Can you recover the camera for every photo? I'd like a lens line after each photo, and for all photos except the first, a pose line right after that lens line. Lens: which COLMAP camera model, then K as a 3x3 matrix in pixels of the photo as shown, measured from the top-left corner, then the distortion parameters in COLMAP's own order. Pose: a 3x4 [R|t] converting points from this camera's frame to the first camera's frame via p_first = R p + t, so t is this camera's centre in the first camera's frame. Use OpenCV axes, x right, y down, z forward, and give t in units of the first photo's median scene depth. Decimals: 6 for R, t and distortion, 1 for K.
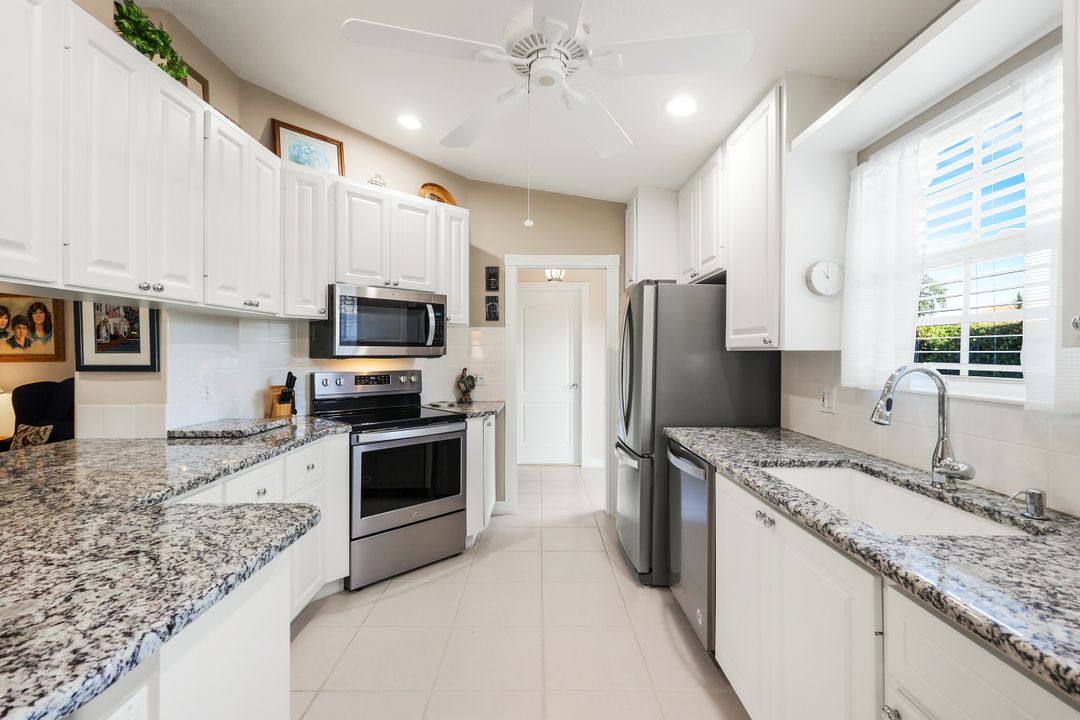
lens RADIAL K [[479.5, 0, 541.1], [0, 479.5, 353.7], [0, 0, 1]] dist [0.003958, 0.001101]
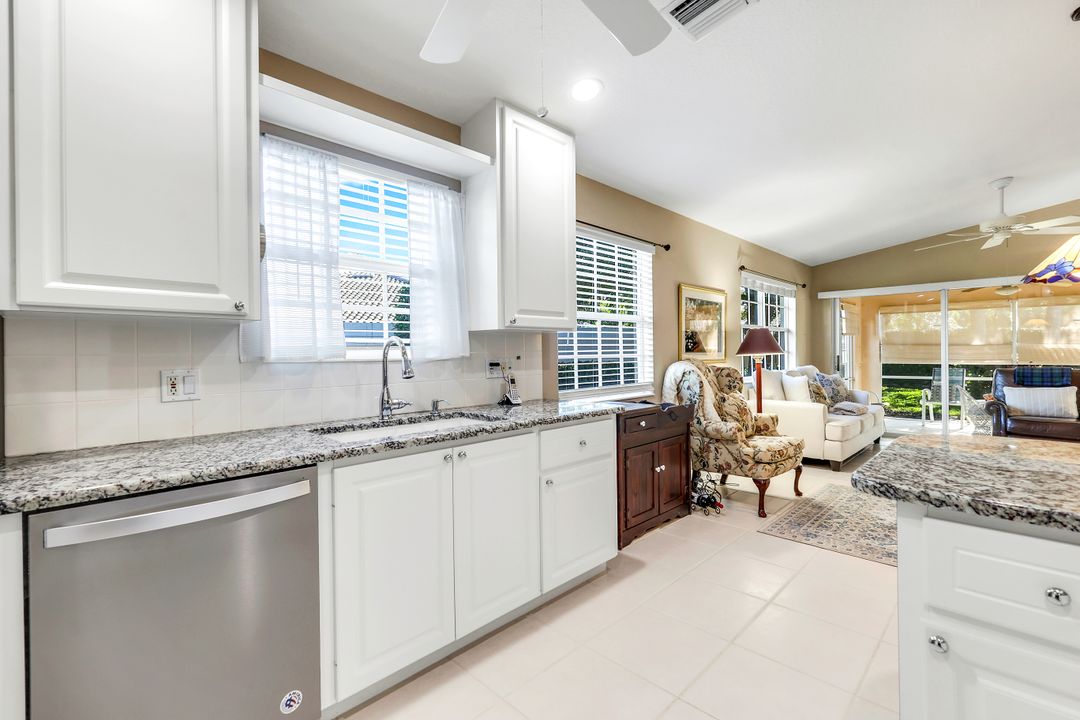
lens RADIAL K [[473.3, 0, 550.1], [0, 473.3, 358.0], [0, 0, 1]] dist [0.014508, -0.000179]
pose [[-0.710478, -0.001873, 0.703717, -0.287167], [0.011159, 0.999841, 0.013927, 0.035578], [-0.703631, 0.017747, -0.710344, 0.839873]]
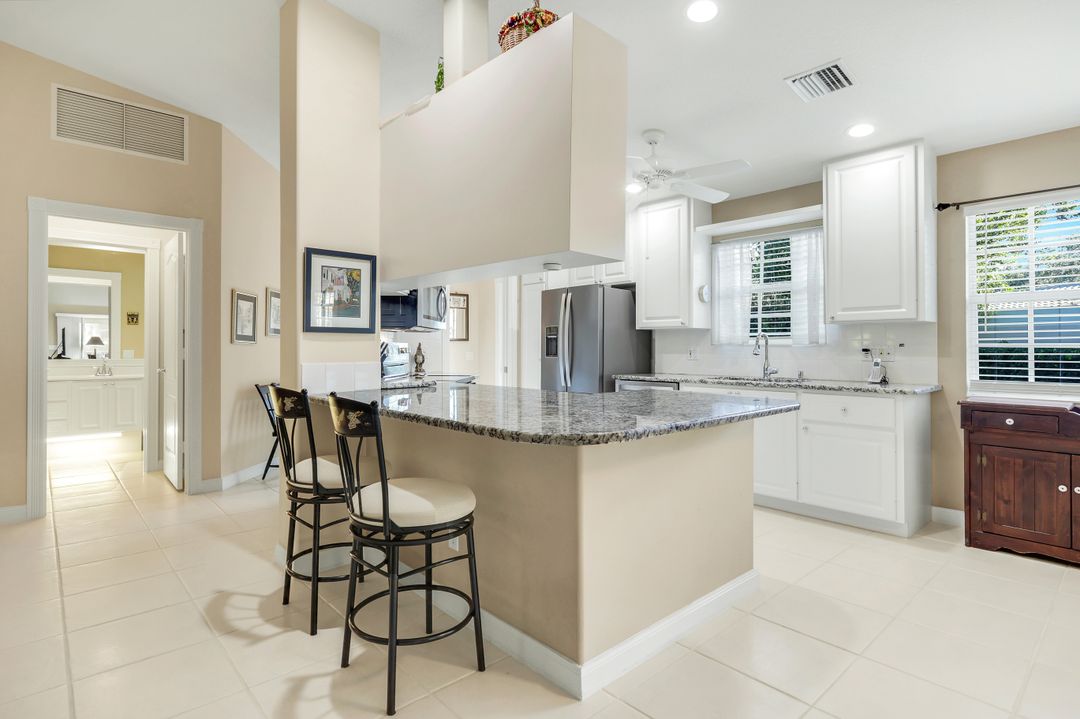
lens RADIAL K [[548.7, 0, 532.9], [0, 548.7, 345.5], [0, 0, 1]] dist [-0.004880, 0.001052]
pose [[0.746072, 0.003973, 0.665853, -1.068739], [0.000102, 0.999982, -0.006081, 0.056551], [-0.665865, 0.004605, 0.746058, -0.200575]]
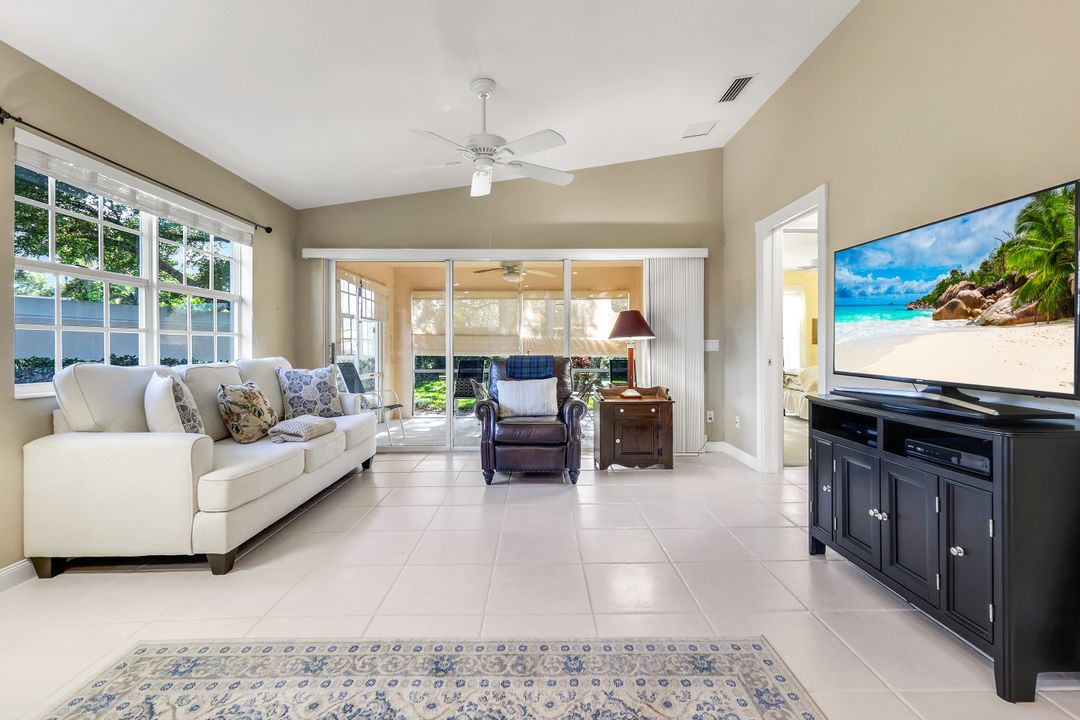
lens RADIAL K [[479.5, 0, 542.9], [0, 479.5, 342.9], [0, 0, 1]] dist [0.003958, 0.001101]
pose [[-0.999991, 0.000938, -0.004169, -0.361413], [0.000958, 0.999988, -0.004833, 0.081467], [0.004165, -0.004837, -0.999980, -0.192883]]
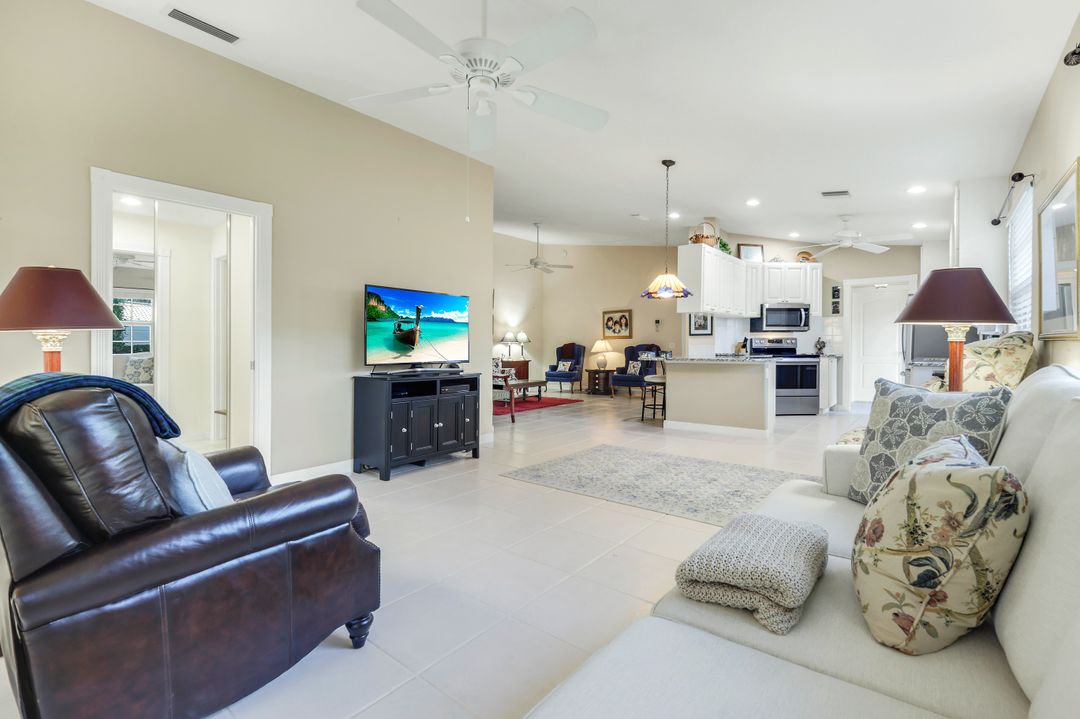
lens RADIAL K [[479.5, 0, 537.6], [0, 479.5, 357.2], [0, 0, 1]] dist [0.003958, 0.001101]
pose [[0.764880, 0.009825, -0.644098, 0.317180], [0.005063, 0.999761, 0.021263, 0.084464], [0.644153, -0.019524, 0.764647, -1.768931]]
